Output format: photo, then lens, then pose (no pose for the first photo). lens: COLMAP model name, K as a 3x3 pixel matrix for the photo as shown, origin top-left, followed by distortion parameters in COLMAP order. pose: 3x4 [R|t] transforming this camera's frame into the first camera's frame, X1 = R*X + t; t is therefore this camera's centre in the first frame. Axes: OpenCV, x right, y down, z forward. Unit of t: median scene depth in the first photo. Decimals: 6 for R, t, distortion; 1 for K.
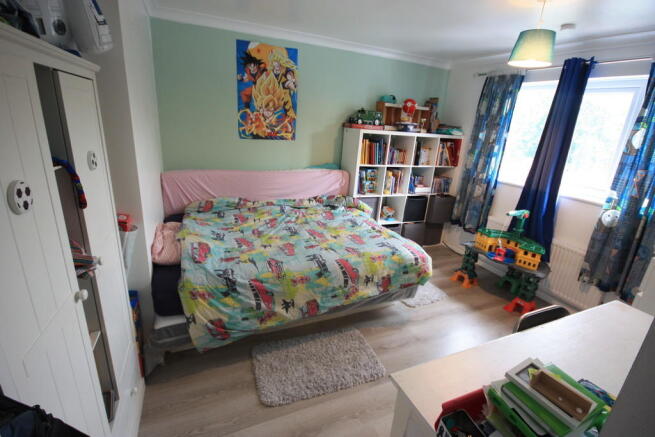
lens RADIAL K [[307.0, 0, 327.5], [0, 307.0, 218.5], [0, 0, 1]] dist [0.000096, 0.000014]
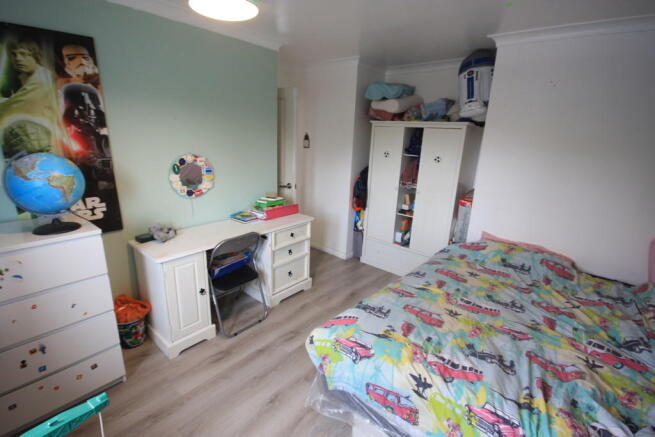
lens RADIAL K [[307.0, 0, 327.5], [0, 307.0, 218.5], [0, 0, 1]] dist [0.000096, 0.000014]
pose [[-0.889096, 0.025316, -0.457021, 0.577020], [-0.228884, 0.840081, 0.491809, -0.385187], [0.396385, 0.541870, -0.741118, 1.301938]]
